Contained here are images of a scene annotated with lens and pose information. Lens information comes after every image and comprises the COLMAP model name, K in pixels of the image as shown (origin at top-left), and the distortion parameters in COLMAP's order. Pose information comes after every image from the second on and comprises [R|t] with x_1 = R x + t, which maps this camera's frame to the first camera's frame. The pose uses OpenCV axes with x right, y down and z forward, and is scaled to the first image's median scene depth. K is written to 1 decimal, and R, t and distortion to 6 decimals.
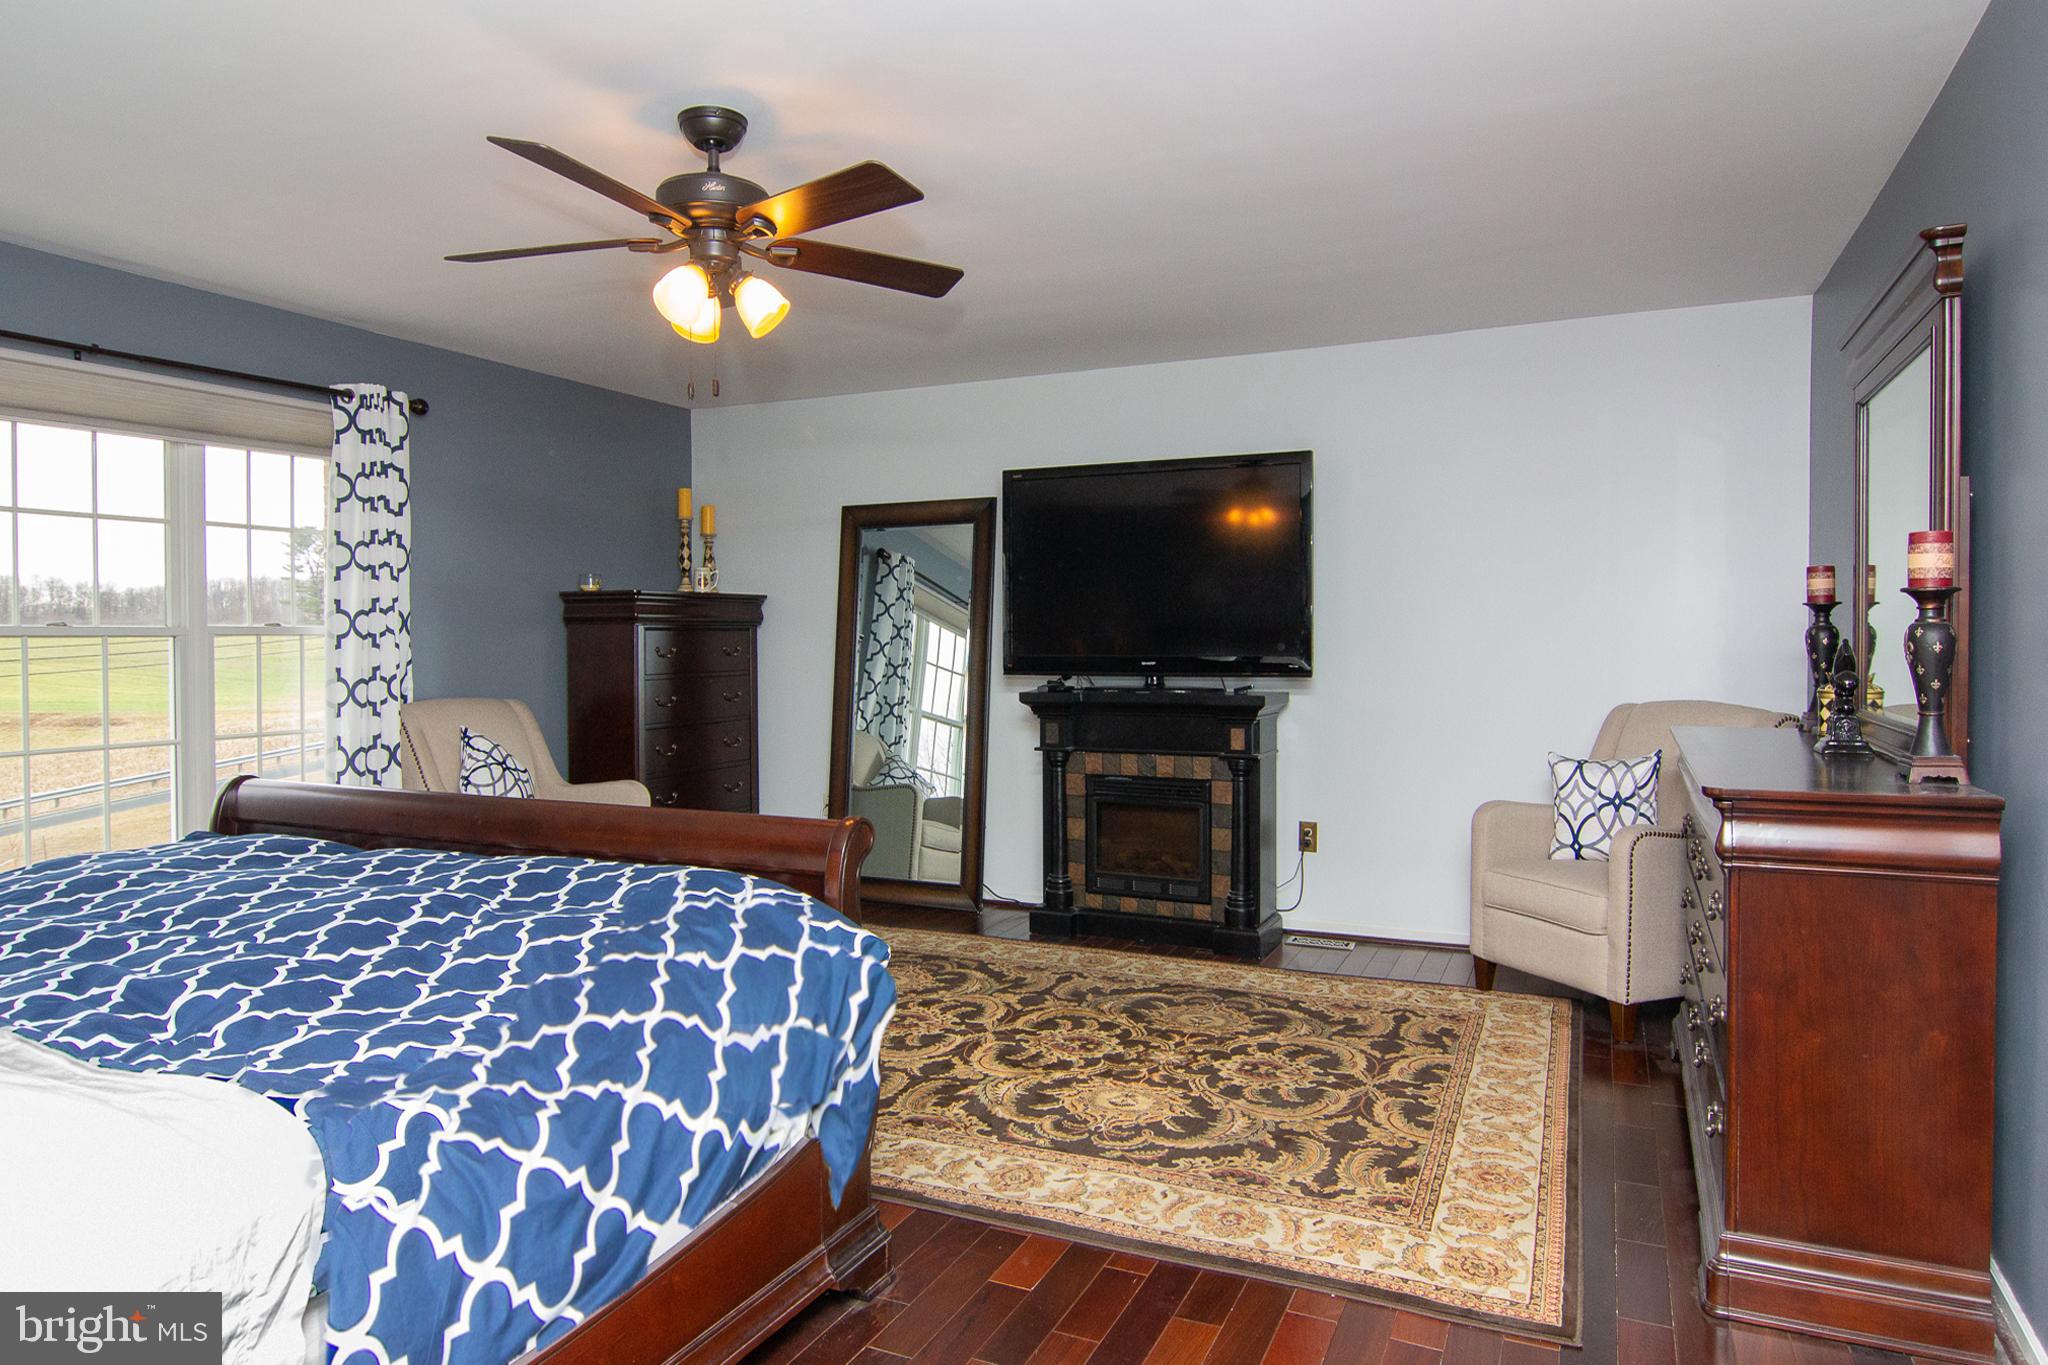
lens RADIAL K [[1191.0, 0, 1027.1], [0, 1191.0, 632.5], [0, 0, 1]] dist [0.000800, -0.000300]
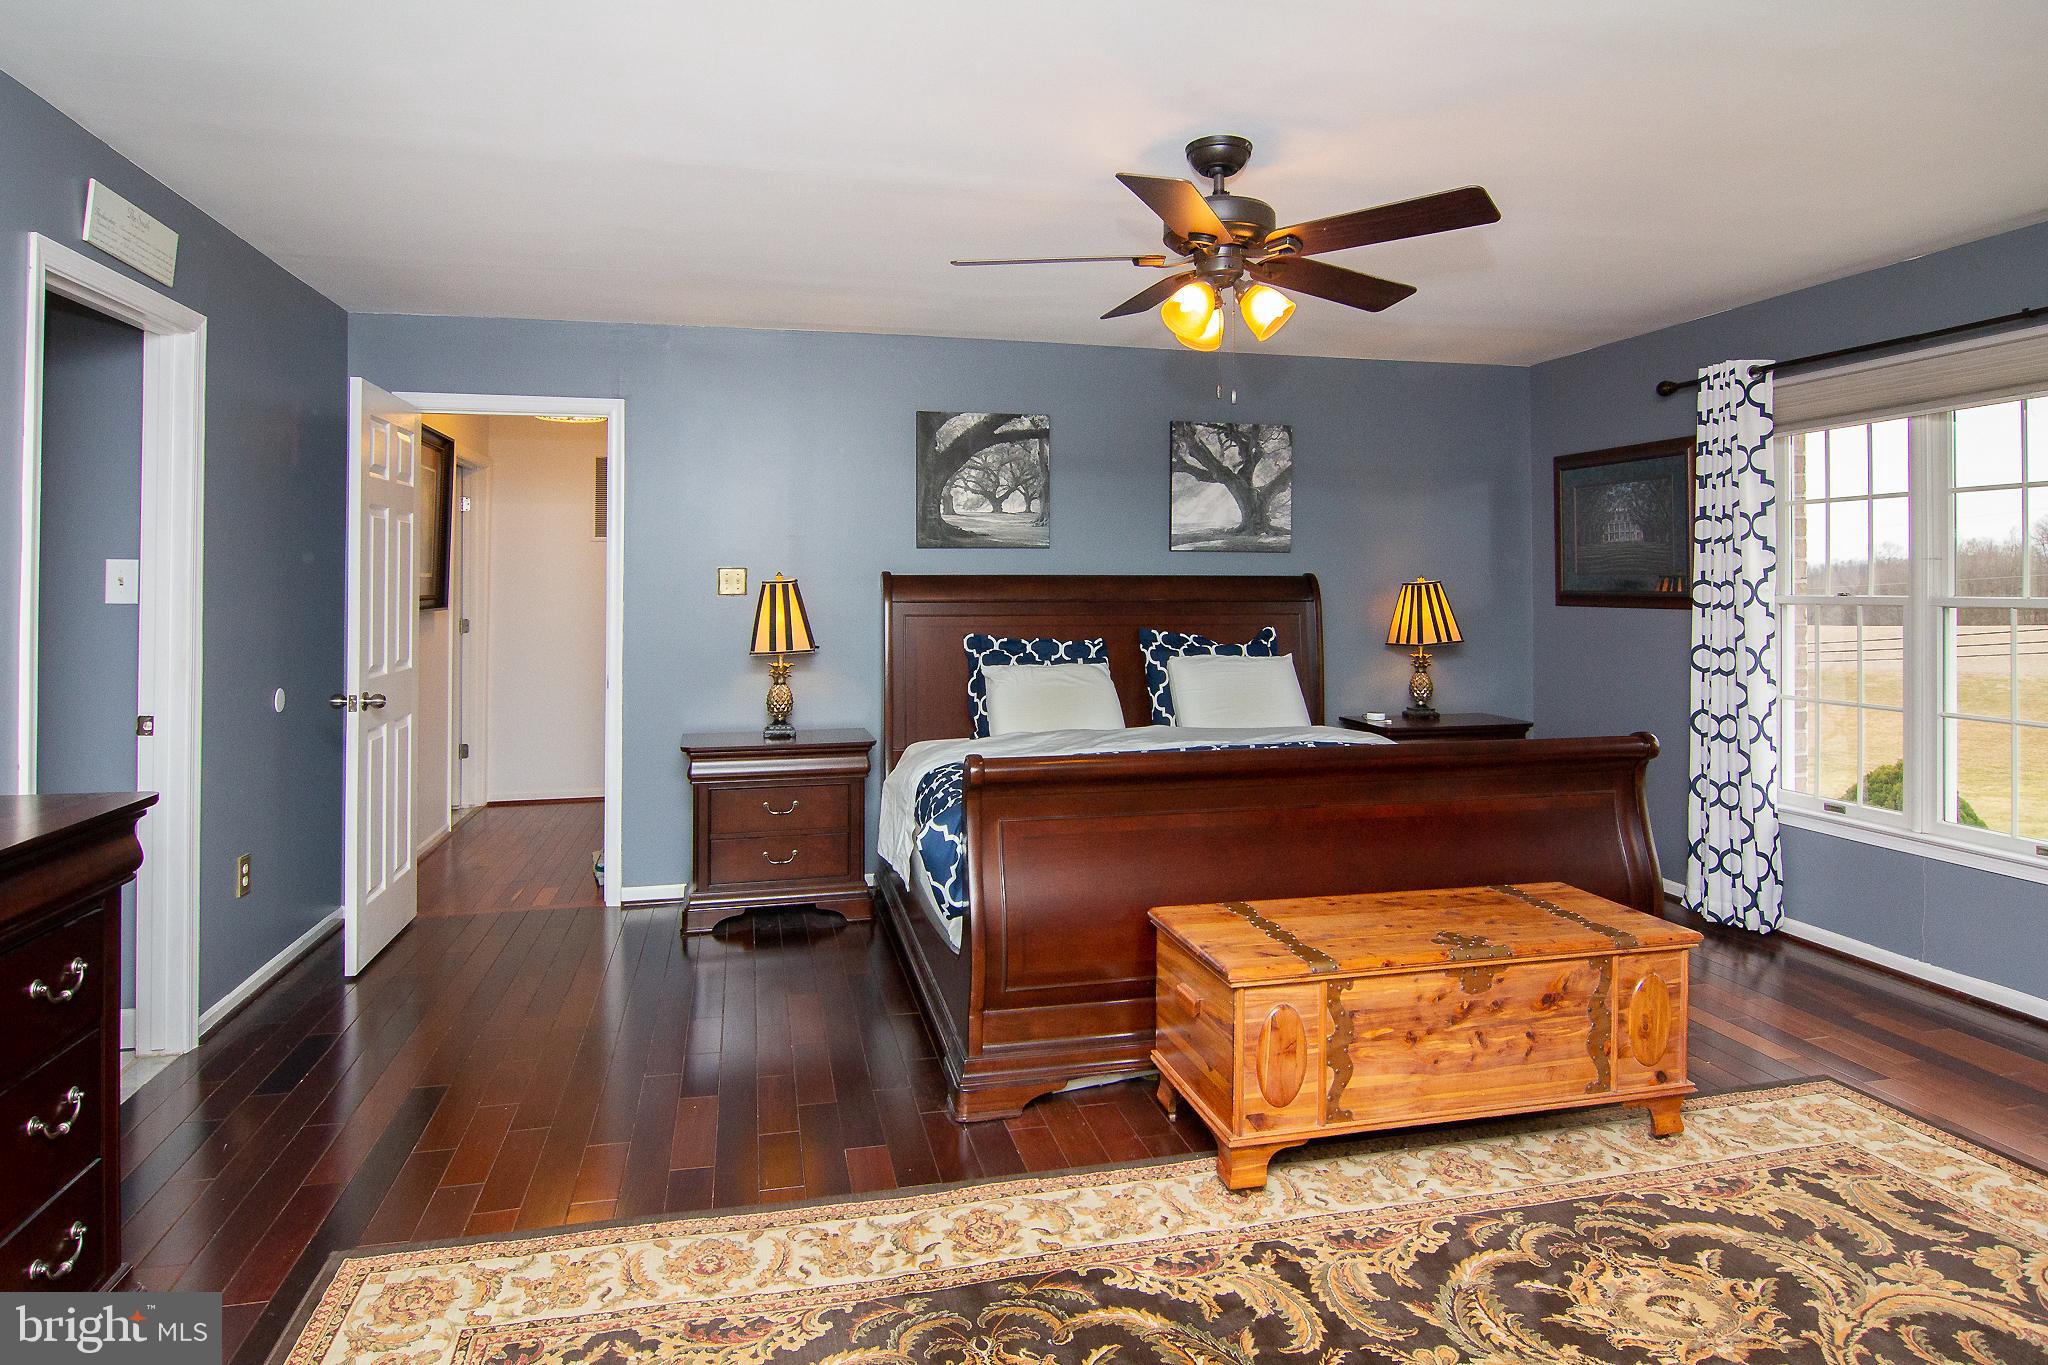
lens RADIAL K [[1191.0, 0, 1027.1], [0, 1191.0, 632.5], [0, 0, 1]] dist [0.000800, -0.000300]
pose [[-0.800914, 0.047519, -0.596890, 0.741946], [0.034717, 0.998854, 0.032937, -0.004485], [0.597772, 0.005657, -0.801646, 1.333641]]
